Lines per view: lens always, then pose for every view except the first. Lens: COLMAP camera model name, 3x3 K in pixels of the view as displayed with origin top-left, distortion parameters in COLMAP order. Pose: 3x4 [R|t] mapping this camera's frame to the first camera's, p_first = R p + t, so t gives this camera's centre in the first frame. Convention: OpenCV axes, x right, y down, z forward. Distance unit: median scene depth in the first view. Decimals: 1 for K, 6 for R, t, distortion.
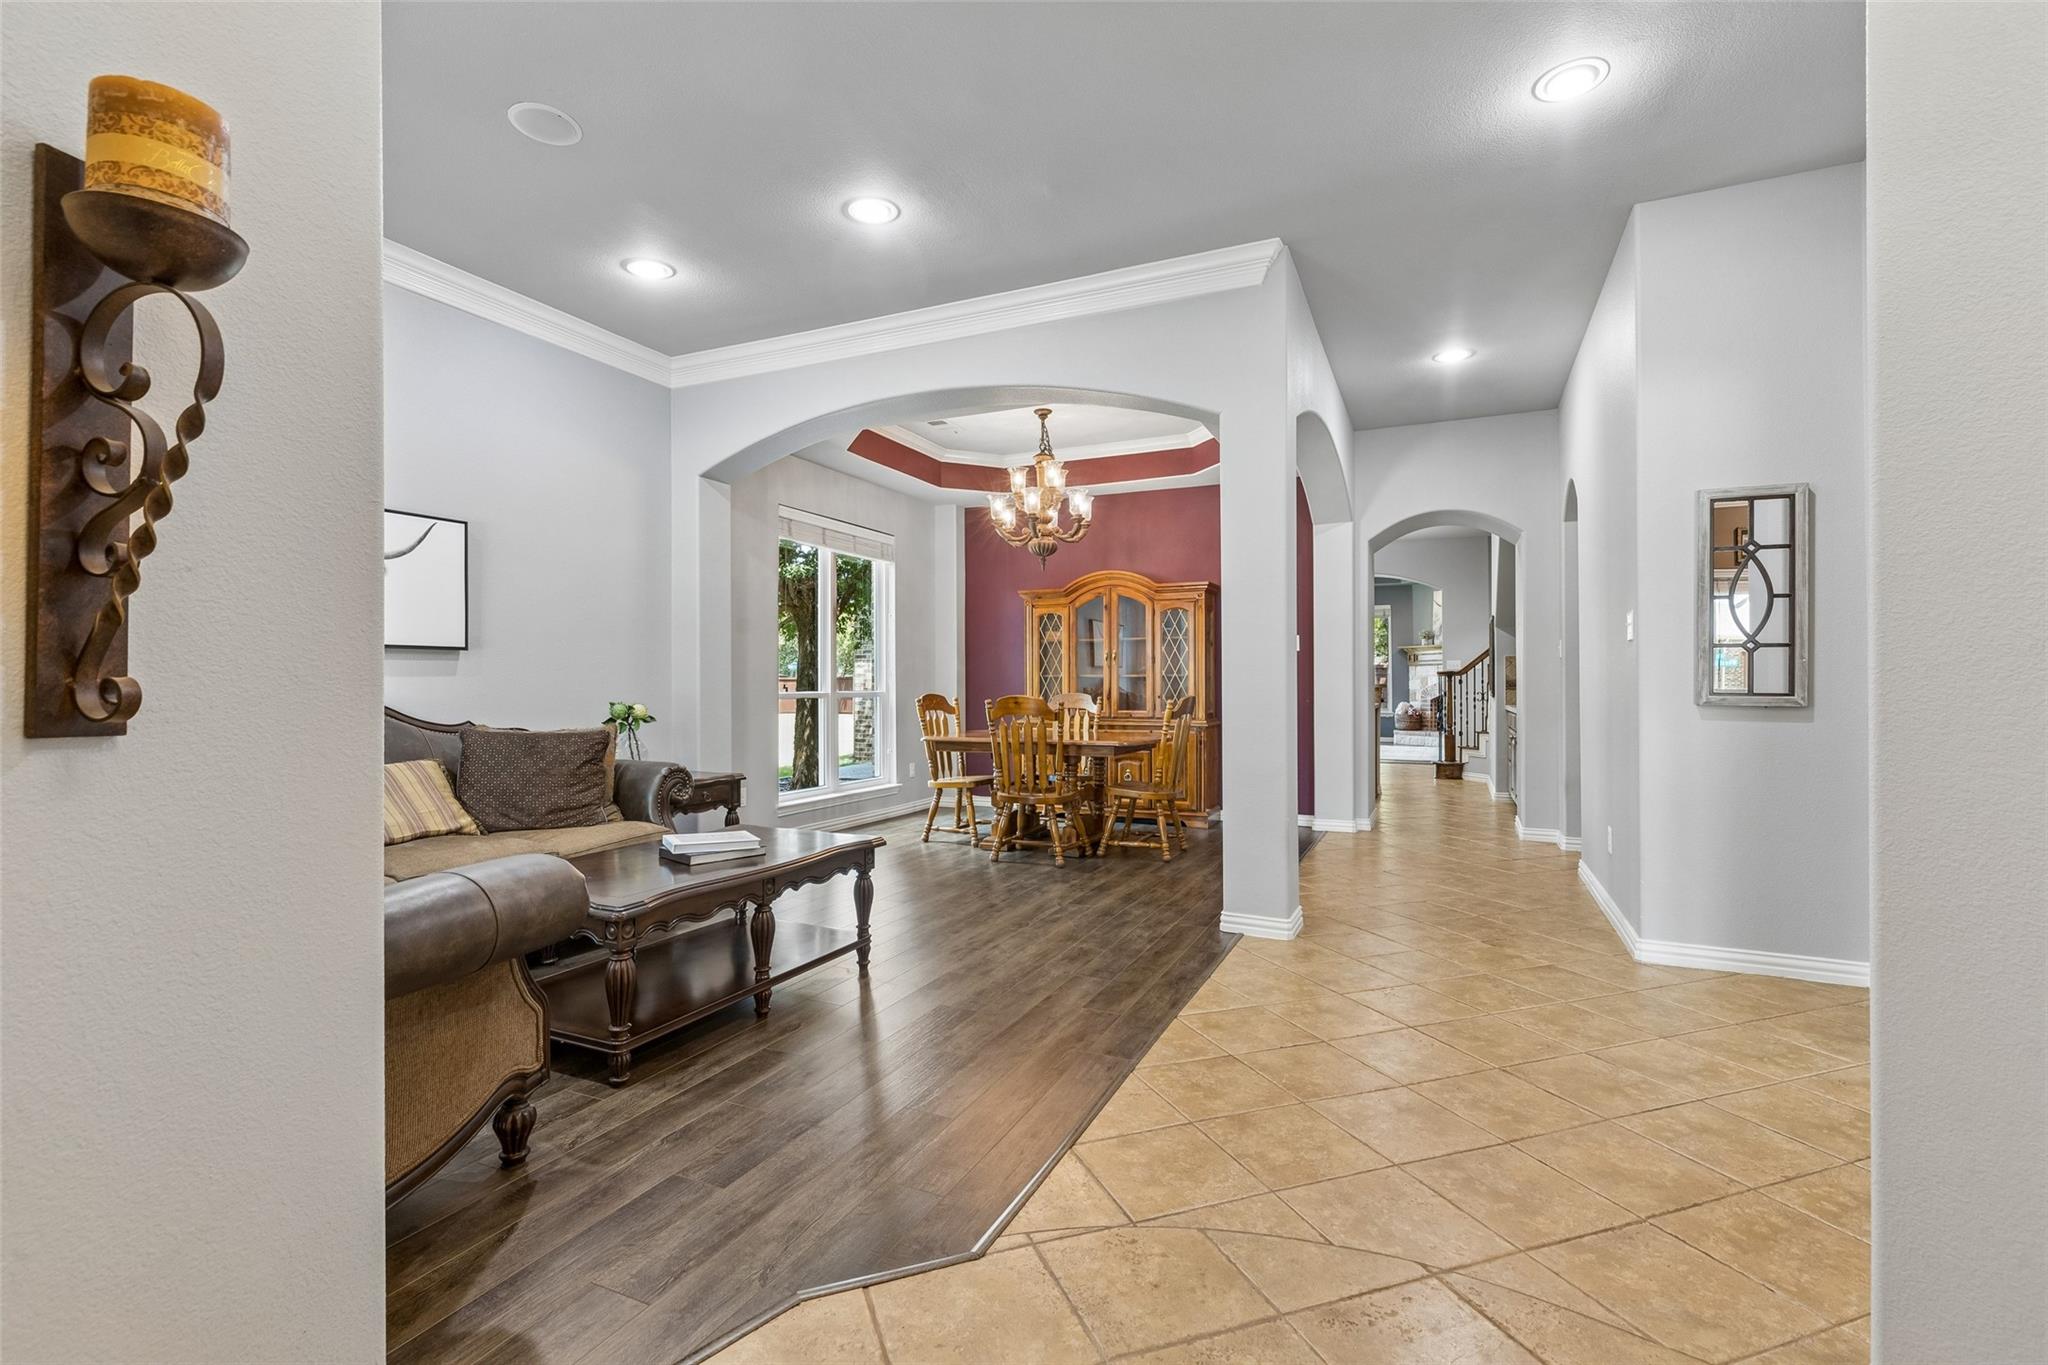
lens RADIAL K [[927.4, 0, 1024.0], [0, 927.4, 682.5], [0, 0, 1]] dist [0.005278, -0.000308]
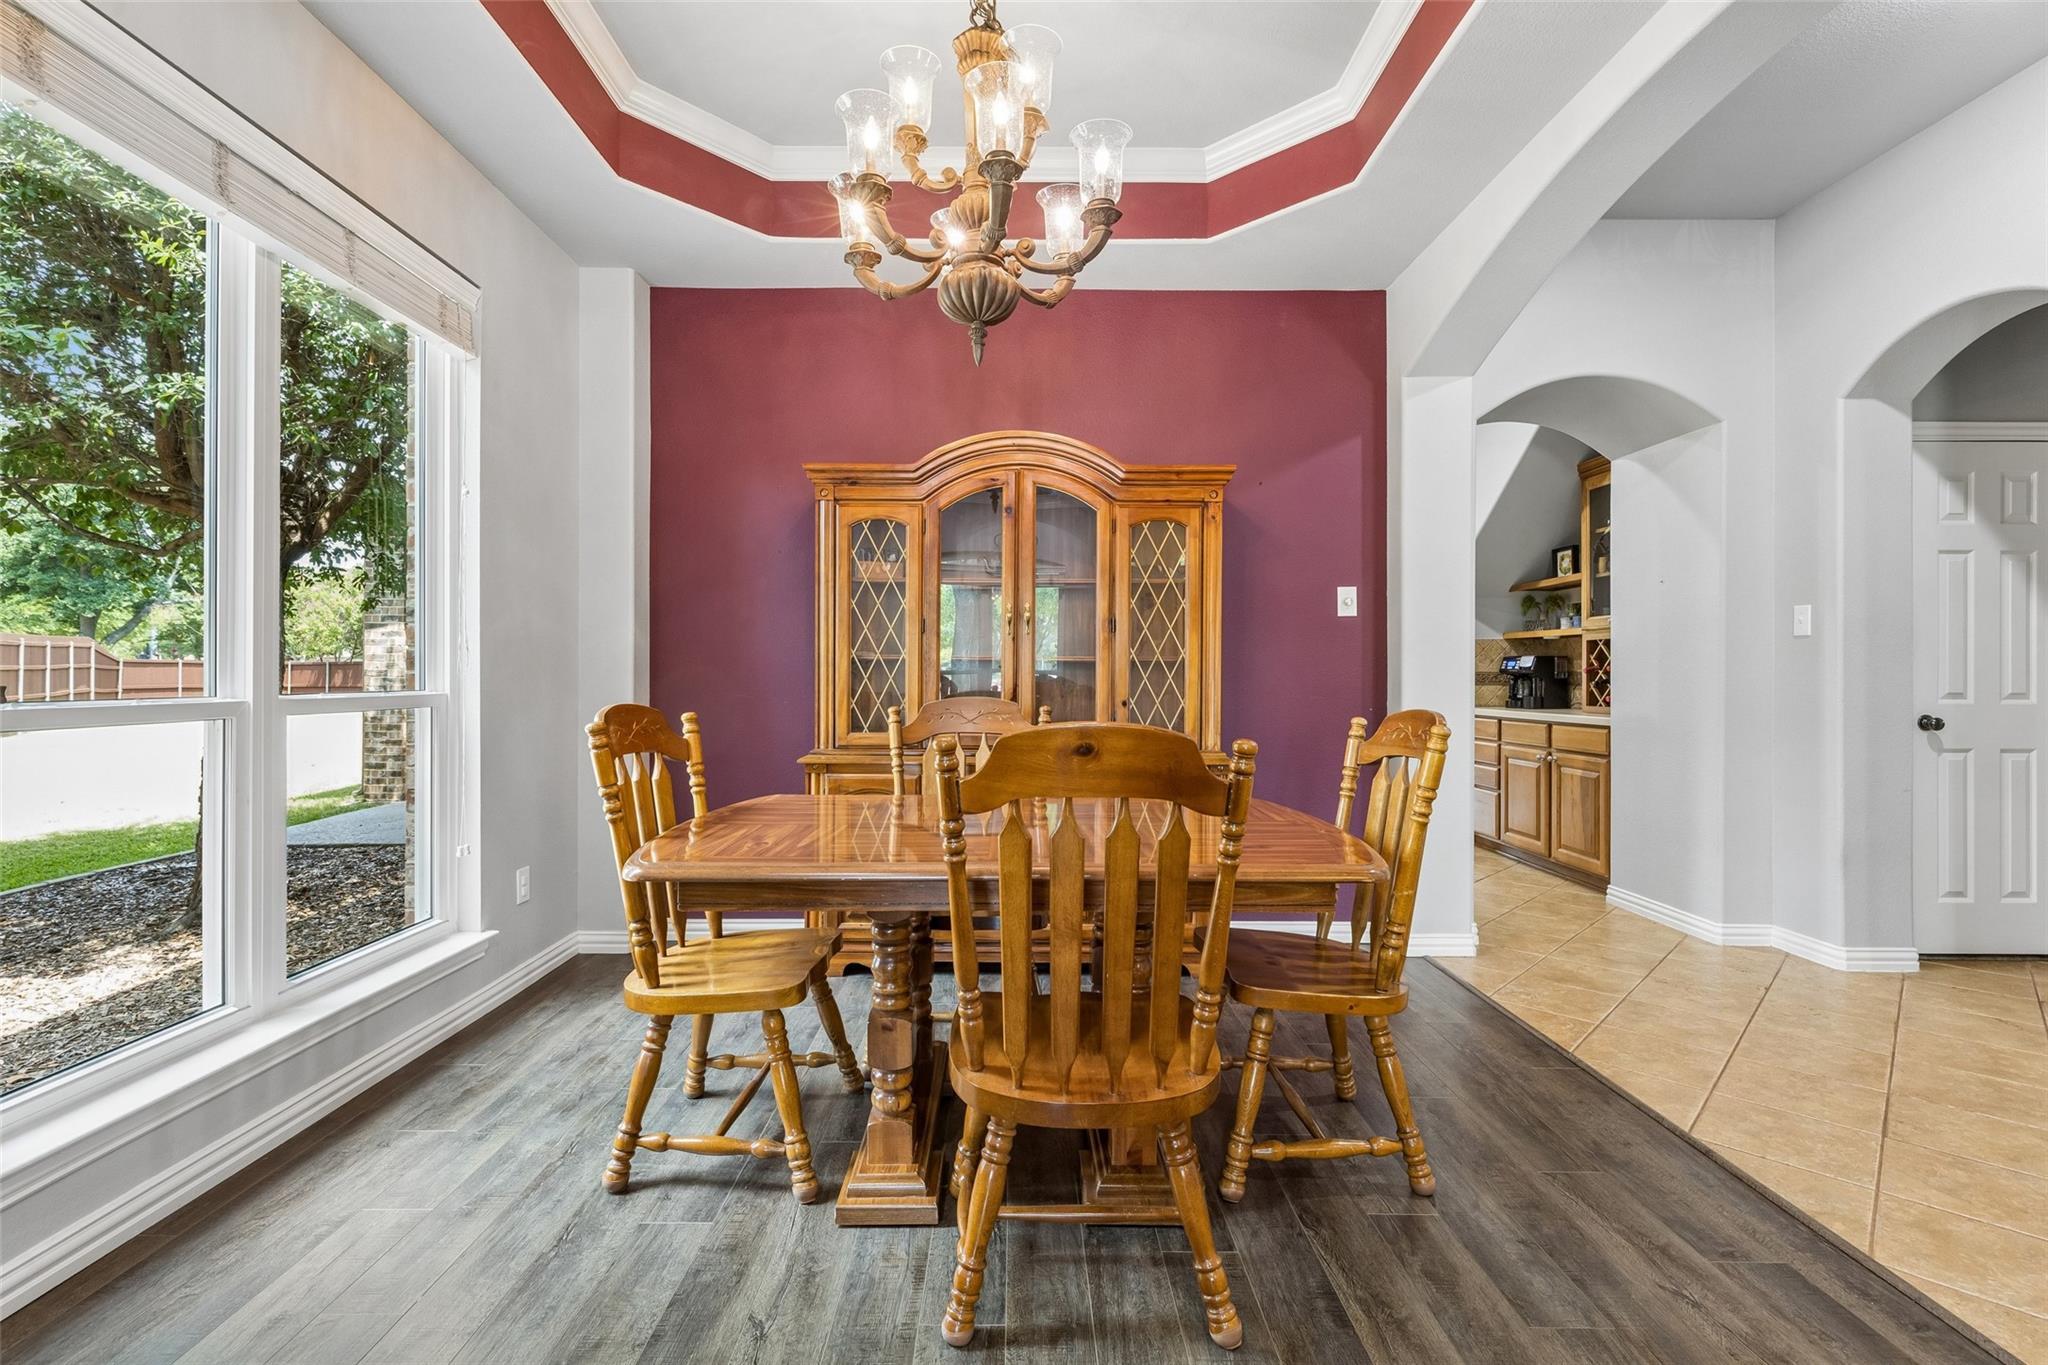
lens RADIAL K [[924.1, 0, 1029.2], [0, 924.1, 668.7], [0, 0, 1]] dist [-0.001351, -0.000193]
pose [[0.905057, 0.006529, 0.425240, -0.096106], [-0.004938, 0.999976, -0.004845, 0.000373], [-0.425261, 0.002286, 0.905068, 0.561265]]
